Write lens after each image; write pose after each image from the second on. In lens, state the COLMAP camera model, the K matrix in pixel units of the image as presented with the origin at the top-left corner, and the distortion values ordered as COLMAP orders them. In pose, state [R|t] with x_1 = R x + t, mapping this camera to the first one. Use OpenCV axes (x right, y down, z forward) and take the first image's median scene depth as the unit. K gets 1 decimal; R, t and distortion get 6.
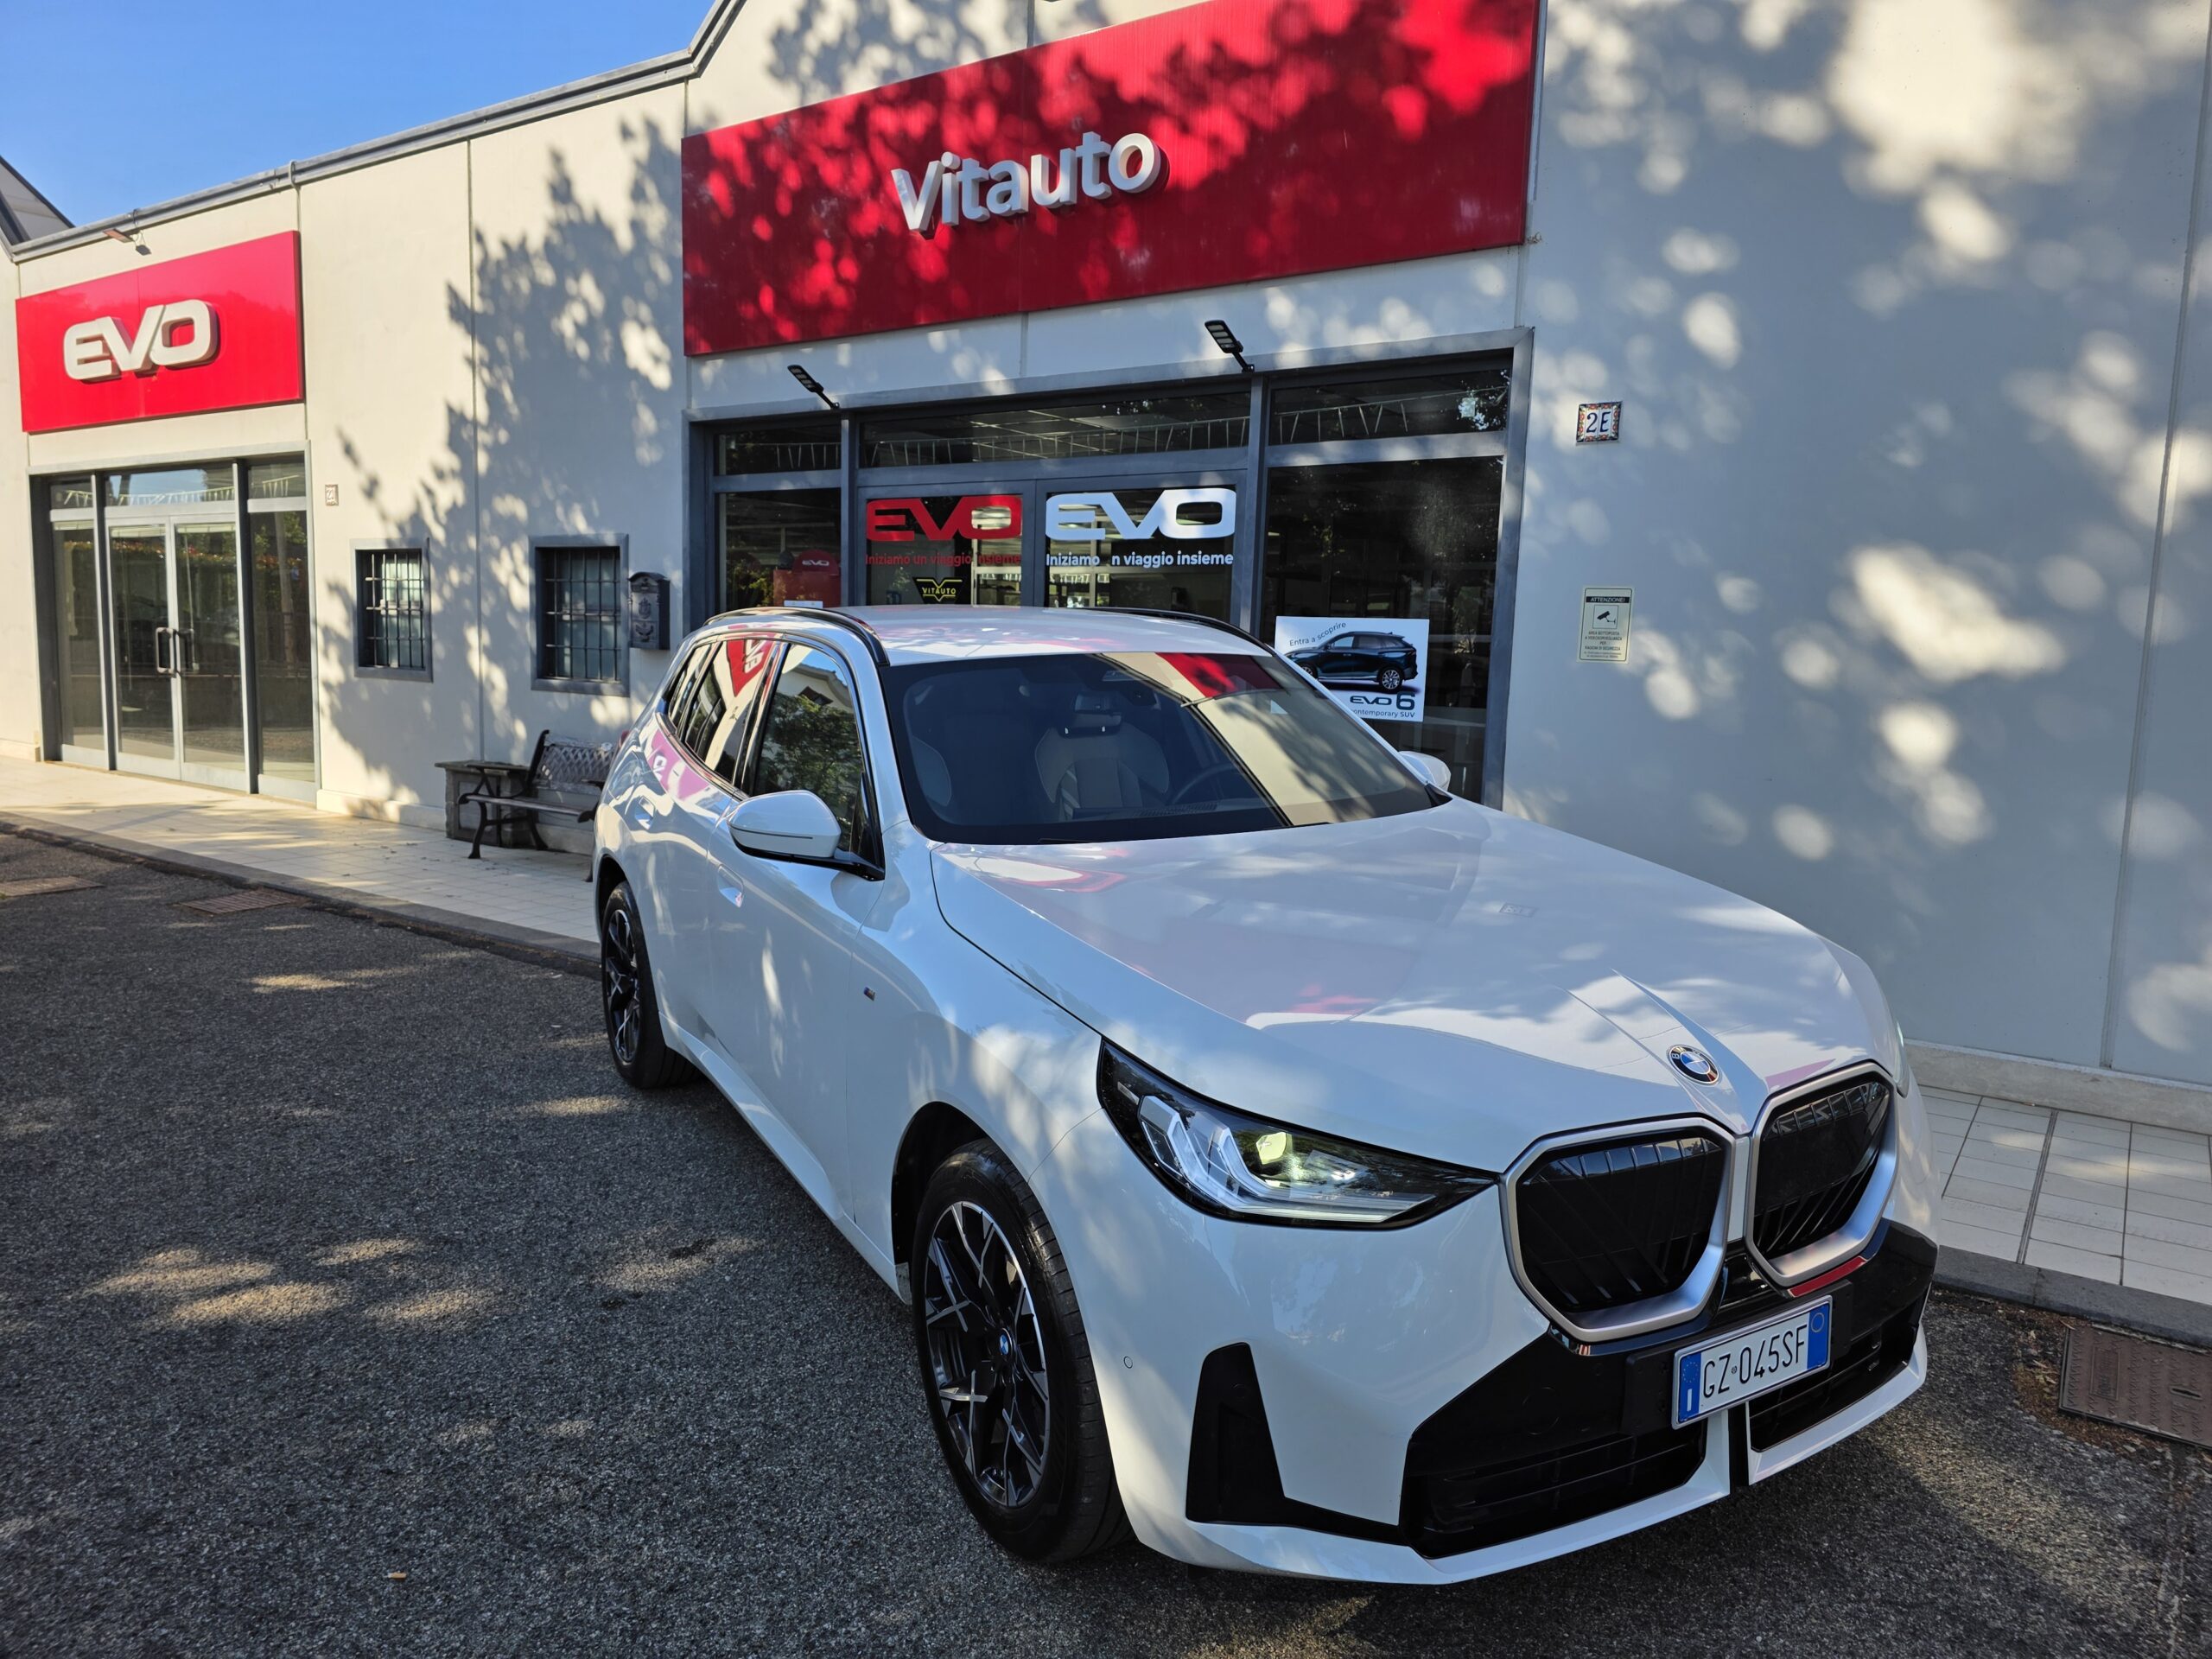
lens RADIAL K [[1468.7, 0, 1106.4], [0, 1468.7, 803.0], [0, 0, 1]] dist [0.049461, -0.042691]
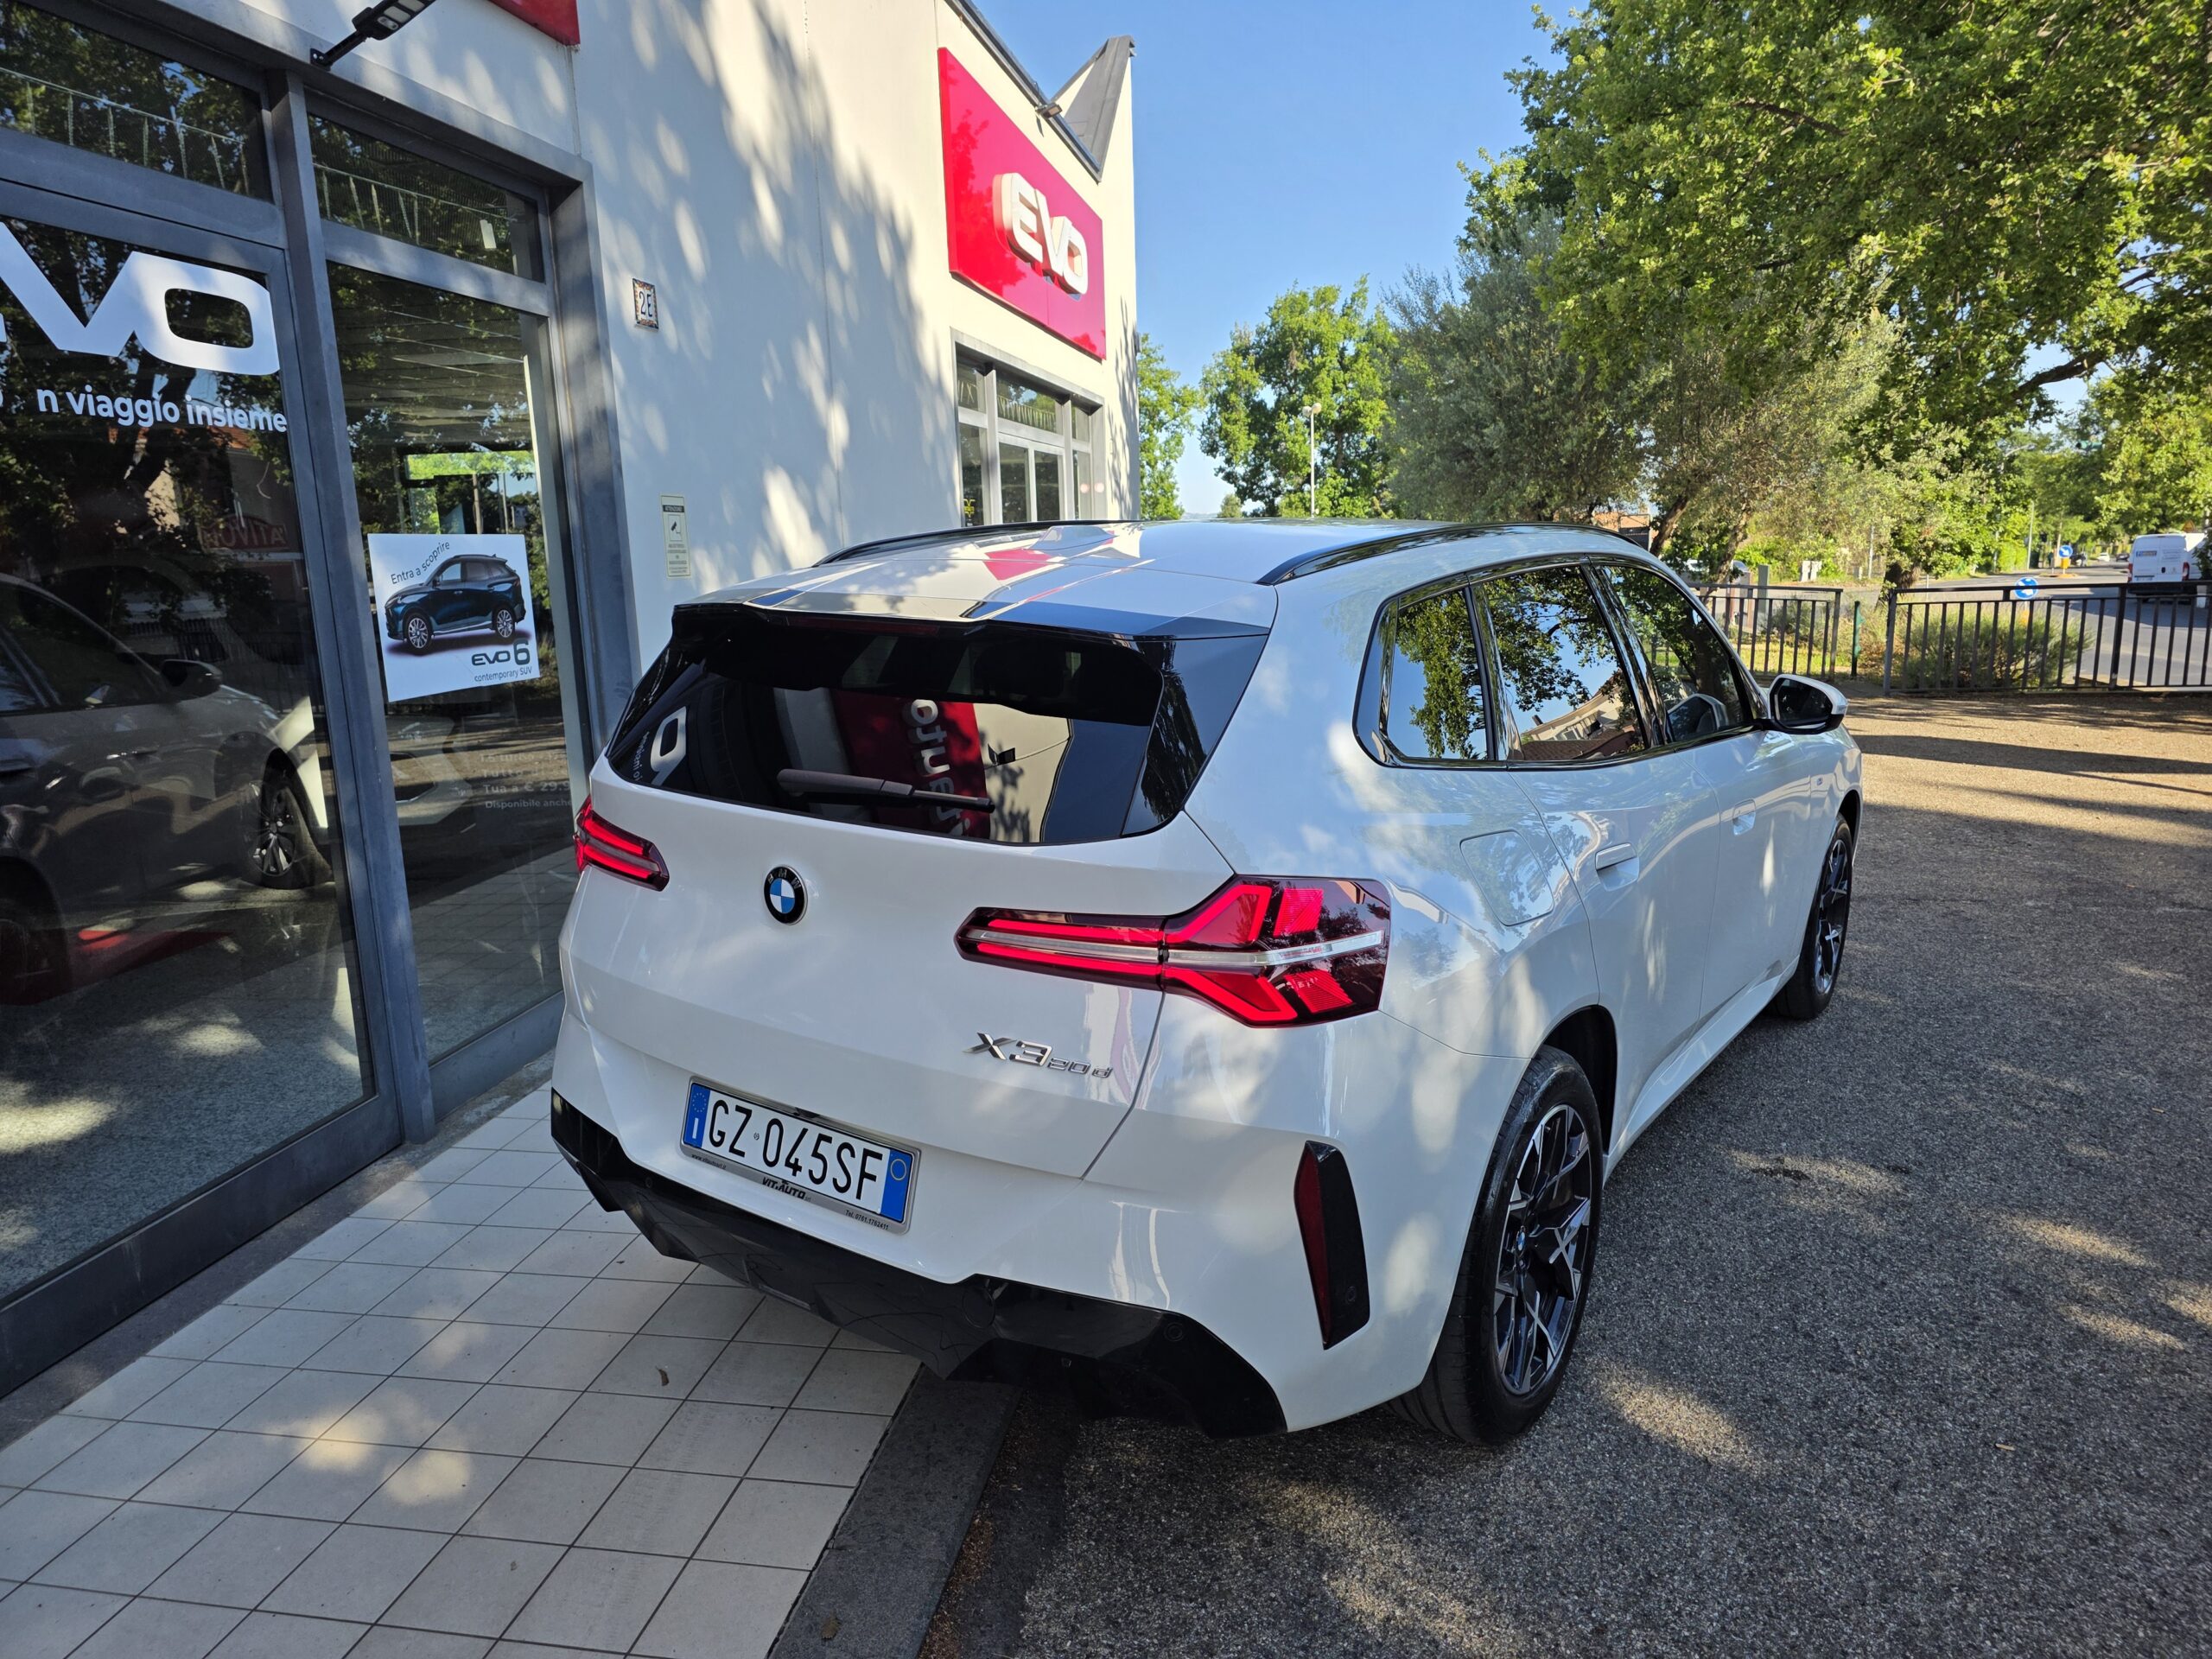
lens RADIAL K [[1468.7, 0, 1084.4], [0, 1468.7, 794.1], [0, 0, 1]] dist [0.049461, -0.042691]
pose [[-0.410380, -0.171801, 0.895585, -0.567957], [0.119677, 0.963453, 0.239659, -0.144507], [-0.904027, 0.205532, -0.374821, 1.058397]]
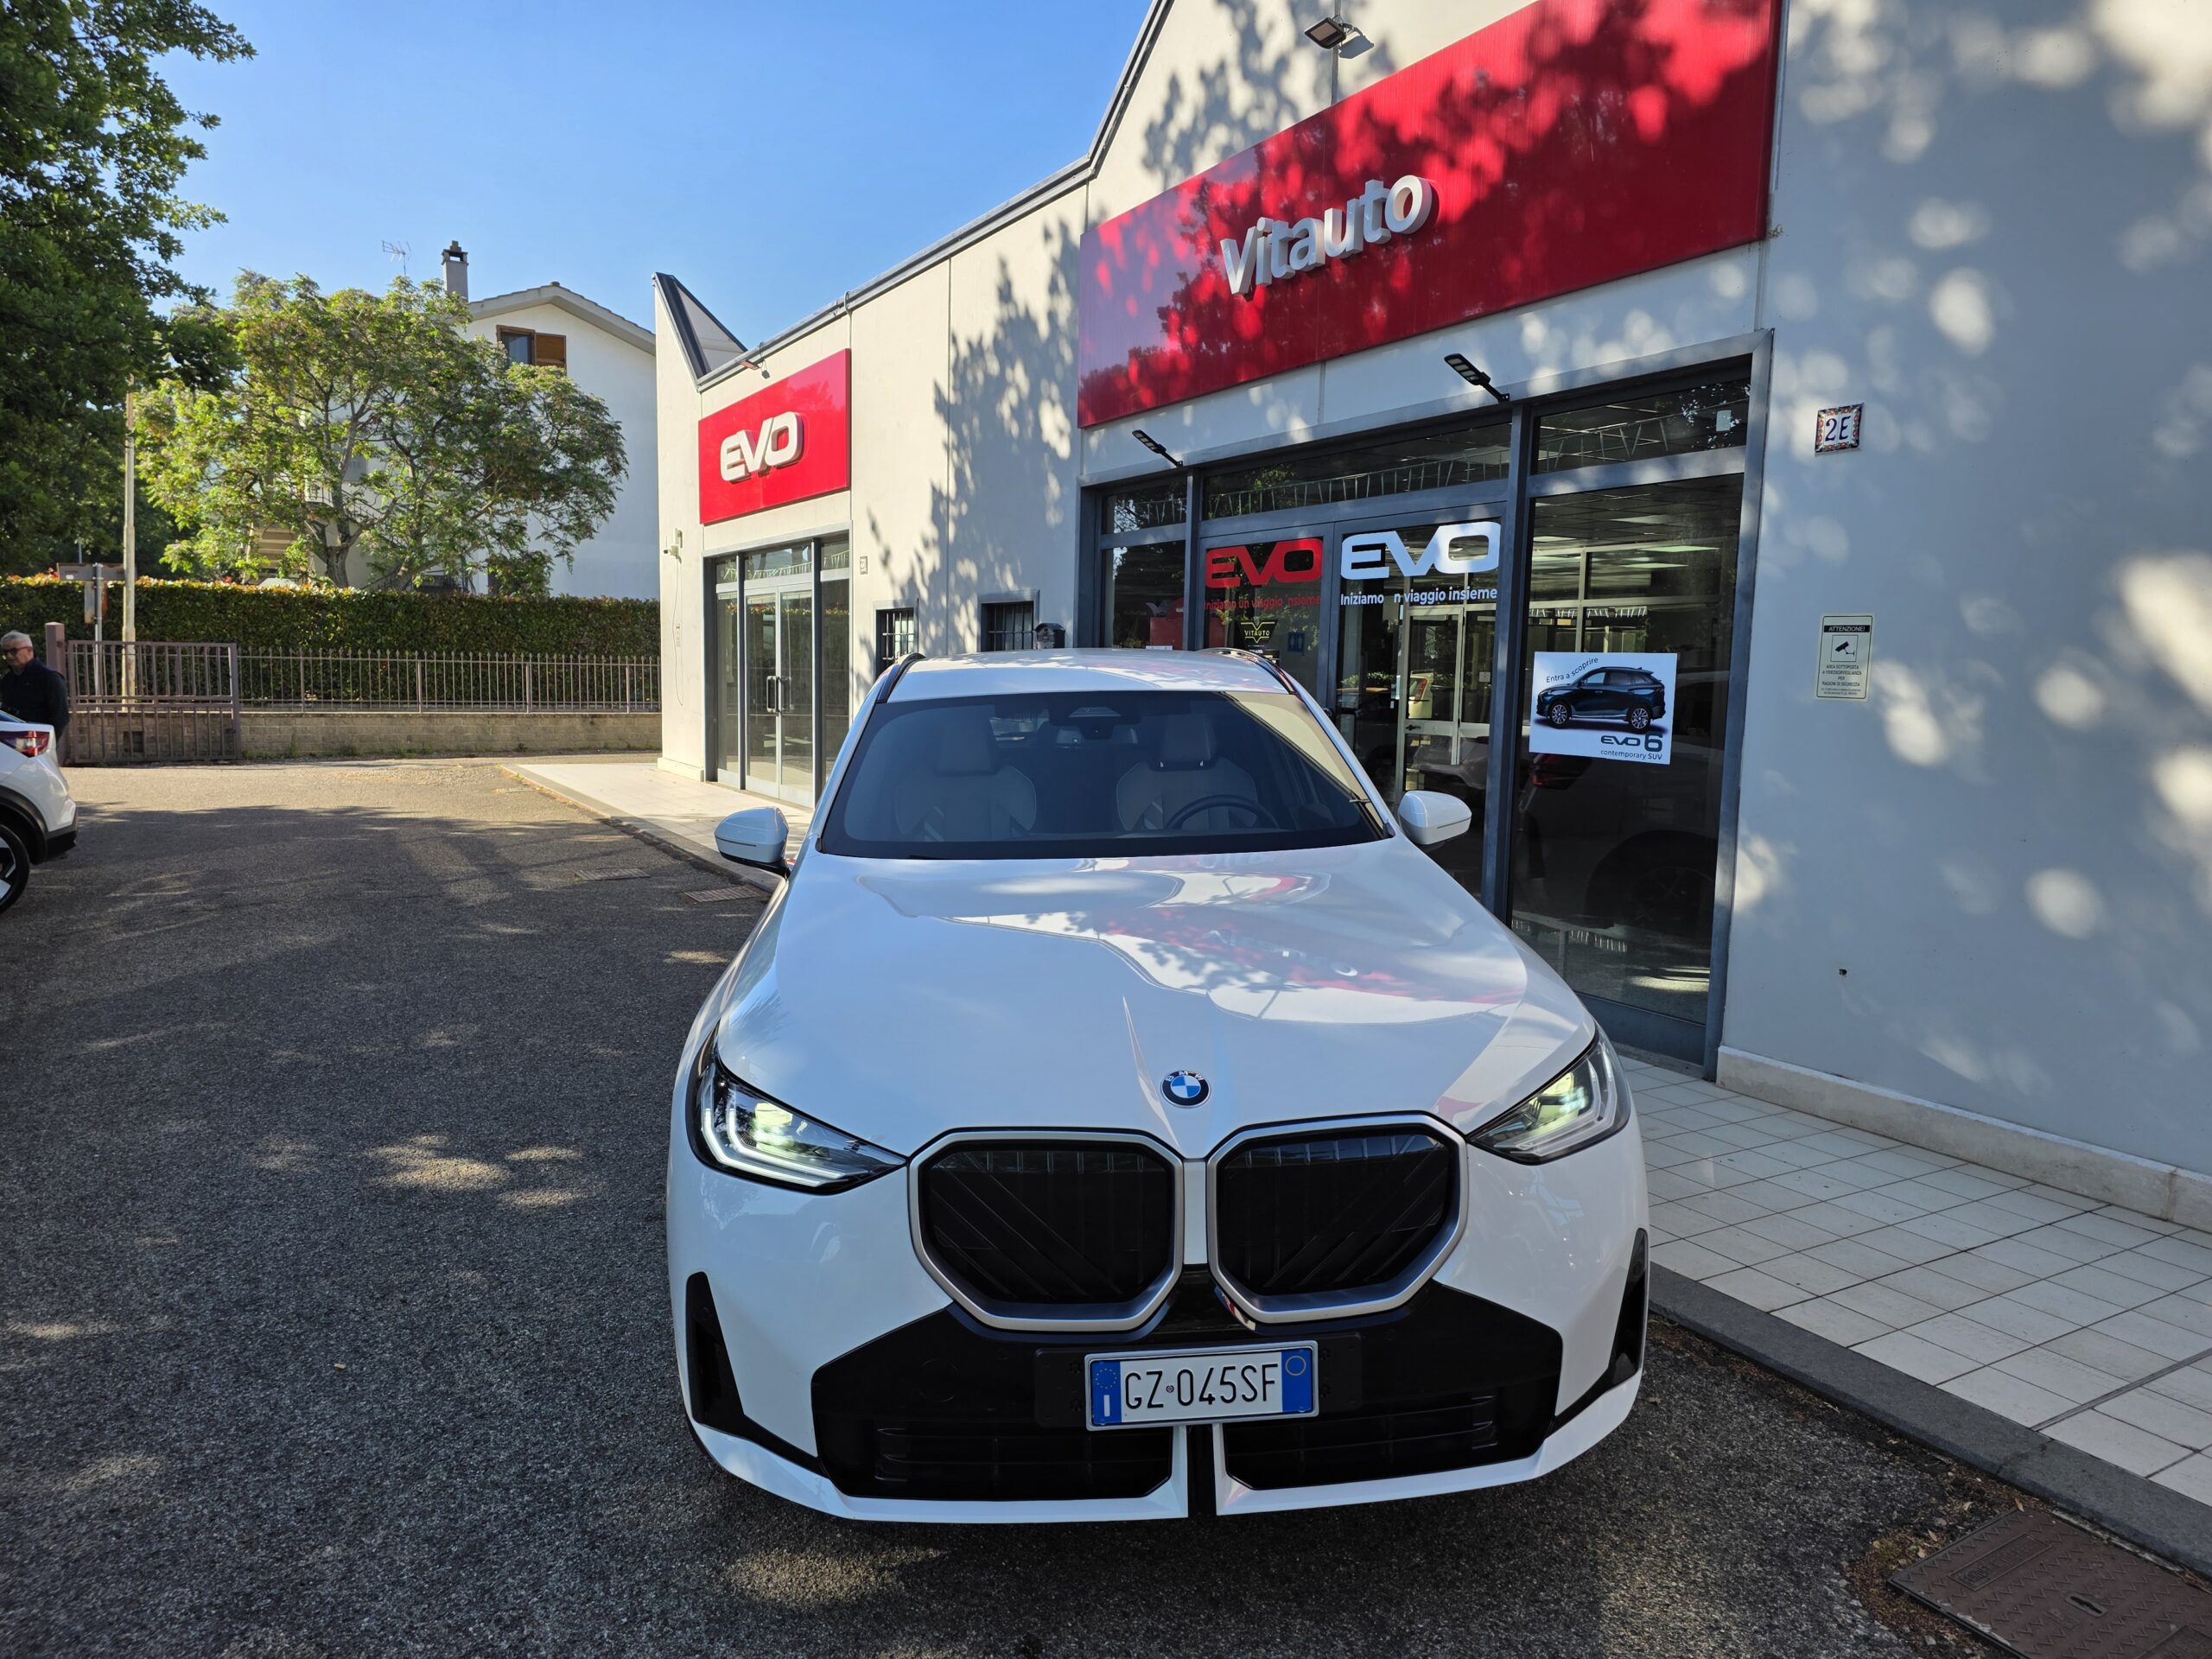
lens RADIAL K [[1468.7, 0, 1096.6], [0, 1468.7, 806.4], [0, 0, 1]] dist [0.049461, -0.042691]
pose [[0.903925, 0.028802, -0.426721, 0.290436], [-0.039617, 0.999079, -0.016487, 0.000234], [0.425853, 0.031808, 0.904233, 0.017175]]
